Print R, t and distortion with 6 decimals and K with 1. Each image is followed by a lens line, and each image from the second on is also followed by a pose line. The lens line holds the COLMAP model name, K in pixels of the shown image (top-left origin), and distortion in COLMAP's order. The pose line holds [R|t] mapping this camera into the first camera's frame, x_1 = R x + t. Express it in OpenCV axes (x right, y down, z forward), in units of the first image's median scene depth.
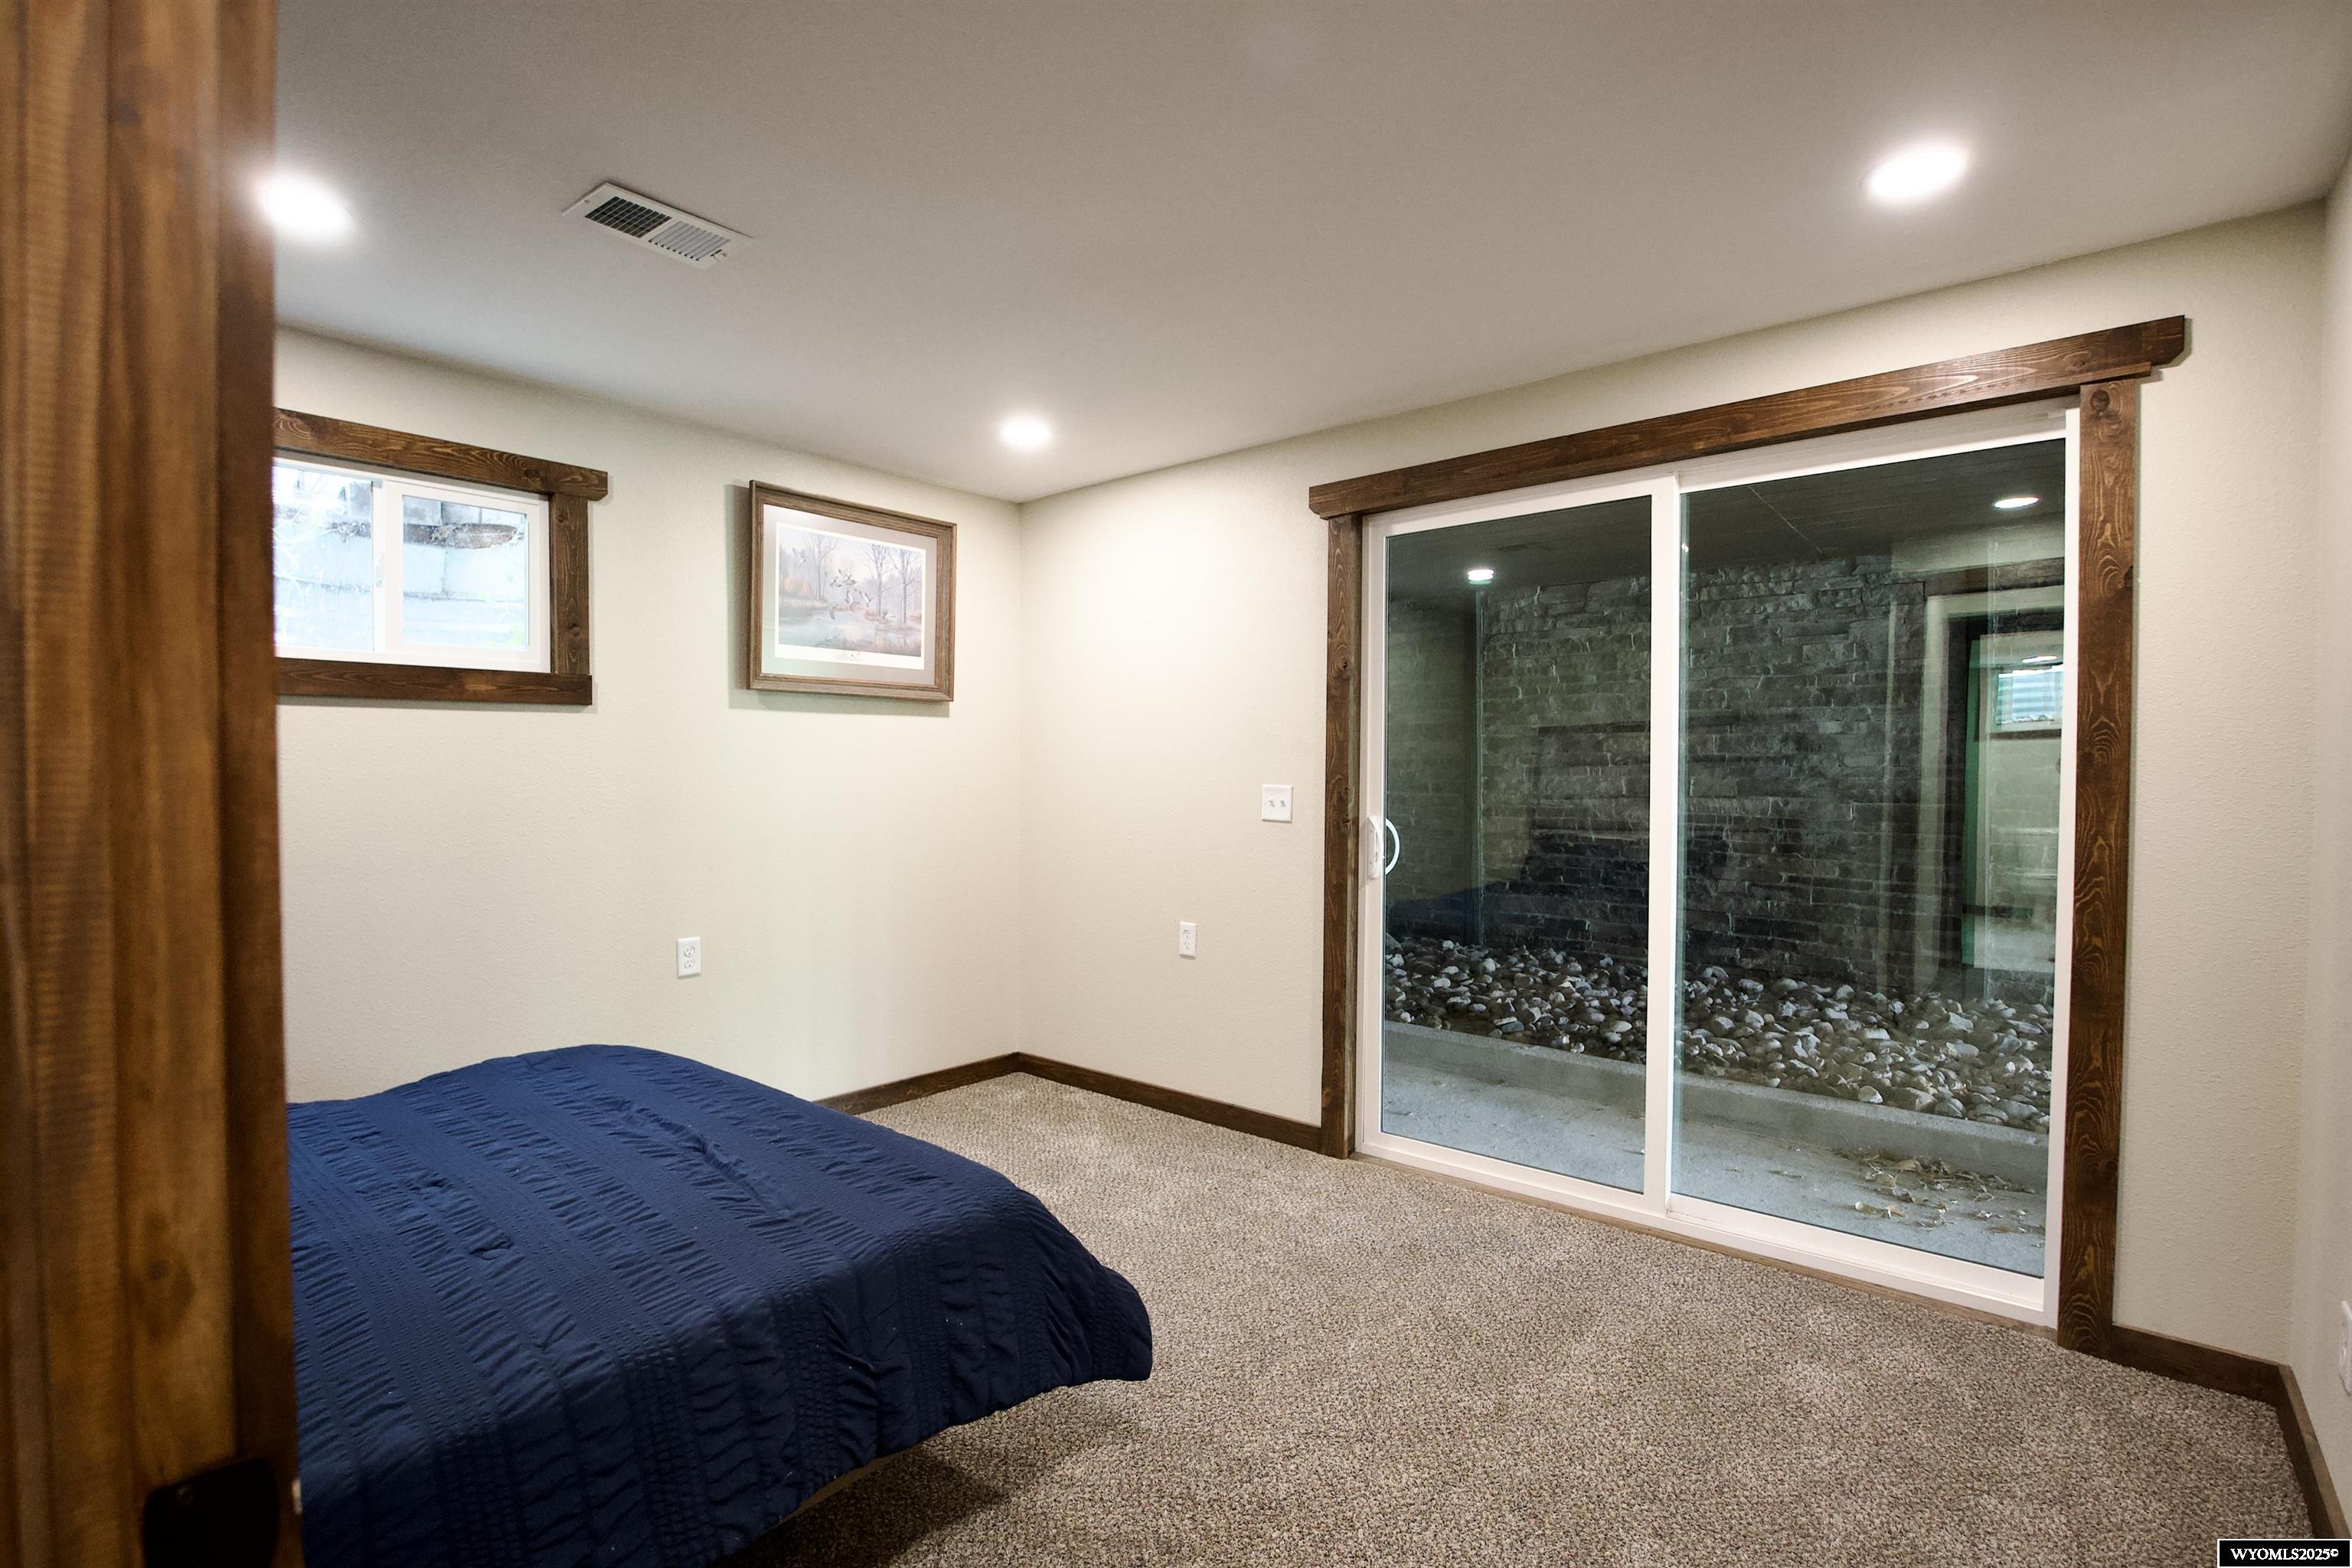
lens RADIAL K [[1083.6, 0, 1172.8], [0, 1083.6, 792.1], [0, 0, 1]] dist [-0.023572, -0.000442]
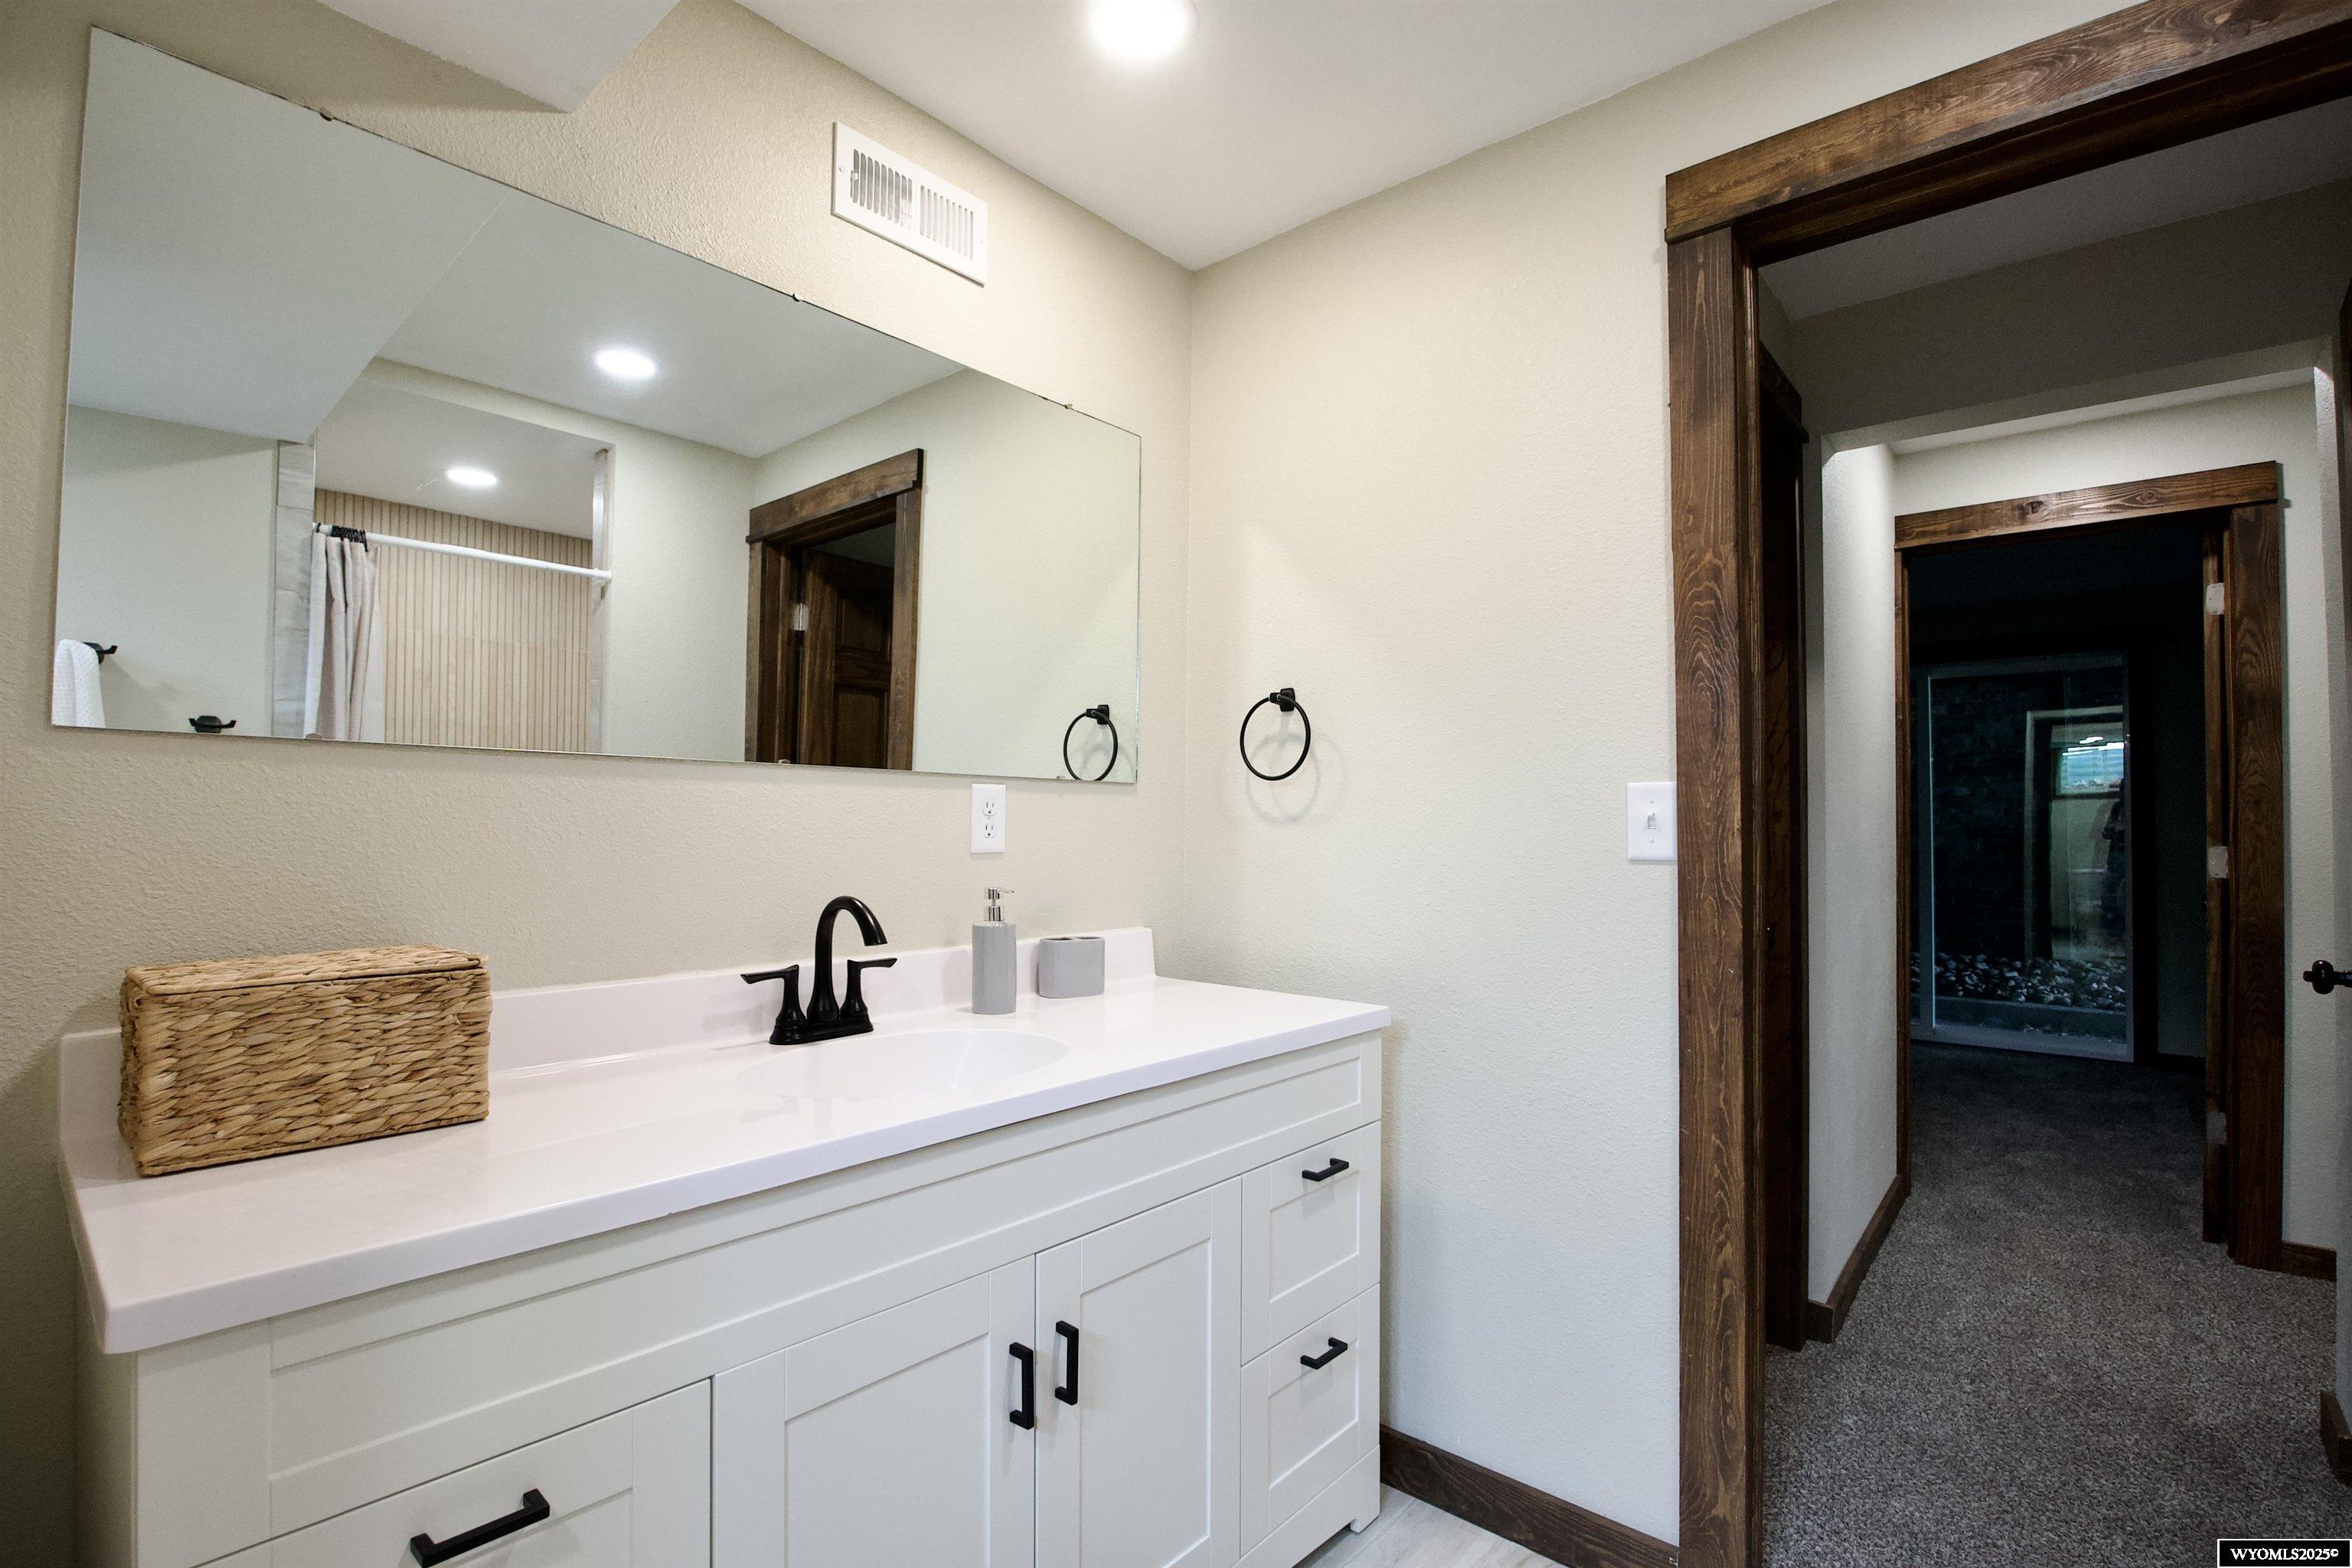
lens RADIAL K [[1083.6, 0, 1172.8], [0, 1083.6, 792.1], [0, 0, 1]] dist [-0.023572, -0.000442]
pose [[0.999883, 0.001316, -0.015211, -0.525099], [-0.002018, 0.998927, -0.046262, 0.016450], [0.015134, 0.046287, 0.998814, -0.585242]]
